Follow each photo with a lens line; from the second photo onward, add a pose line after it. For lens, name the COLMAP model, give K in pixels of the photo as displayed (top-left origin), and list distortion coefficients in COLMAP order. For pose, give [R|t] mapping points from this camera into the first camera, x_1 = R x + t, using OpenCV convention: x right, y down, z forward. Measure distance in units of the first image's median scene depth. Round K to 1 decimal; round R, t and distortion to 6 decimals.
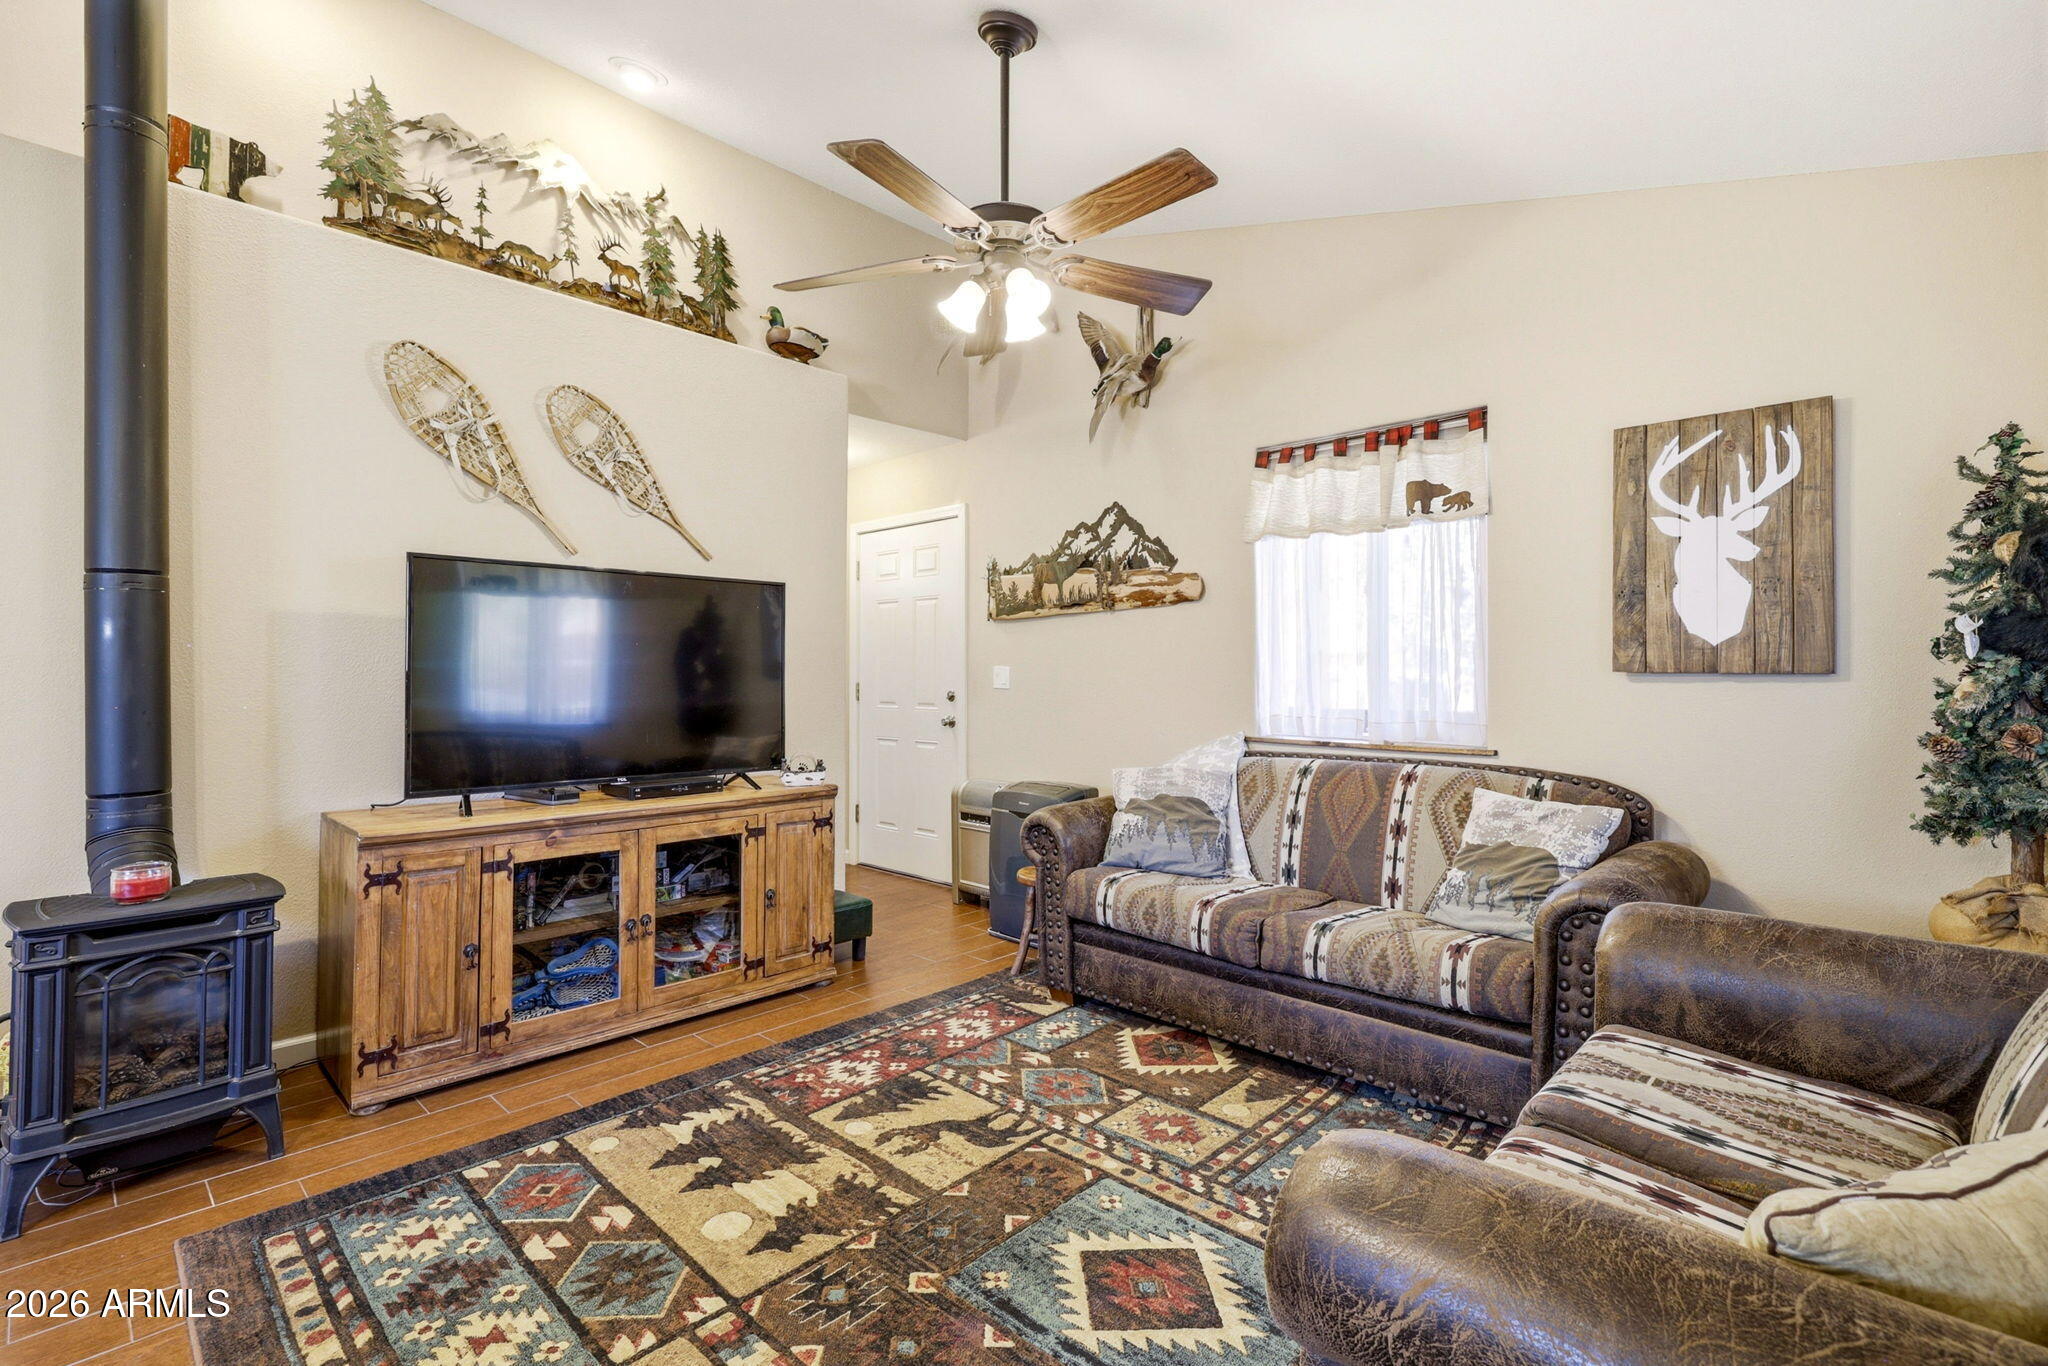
lens RADIAL K [[917.1, 0, 1023.1], [0, 917.1, 676.2], [0, 0, 1]] dist [0.001390, 0.000020]
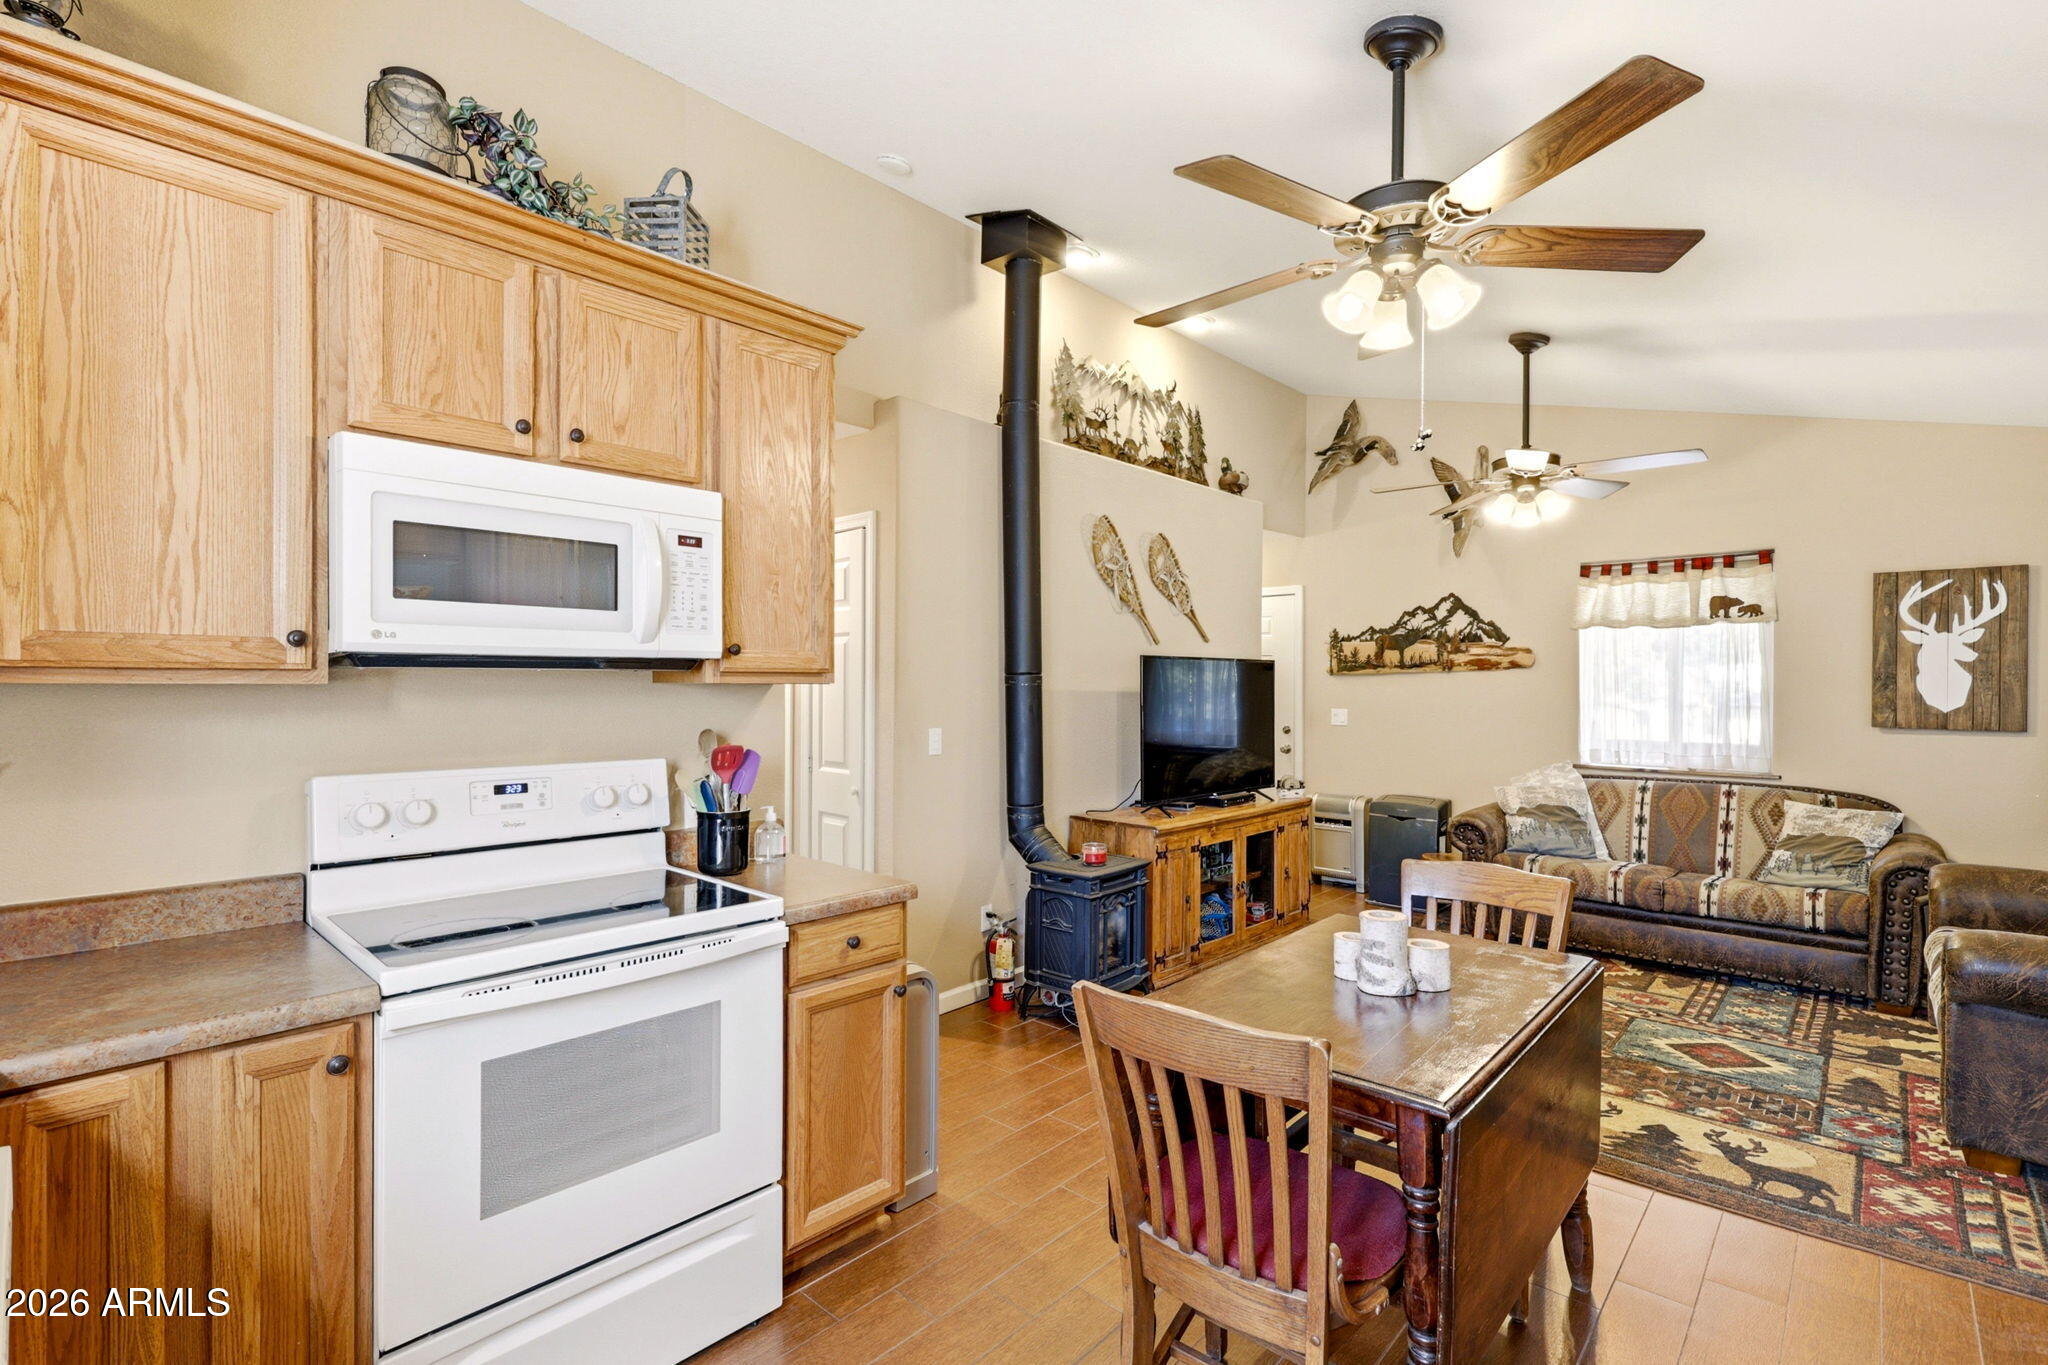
lens RADIAL K [[926.9, 0, 1014.5], [0, 926.9, 696.2], [0, 0, 1]] dist [0.003564, 0.000782]
pose [[0.999978, 0.000246, 0.006609, -0.846867], [-0.000334, 0.999909, 0.013456, -0.078944], [-0.006605, -0.013458, 0.999888, -0.593675]]
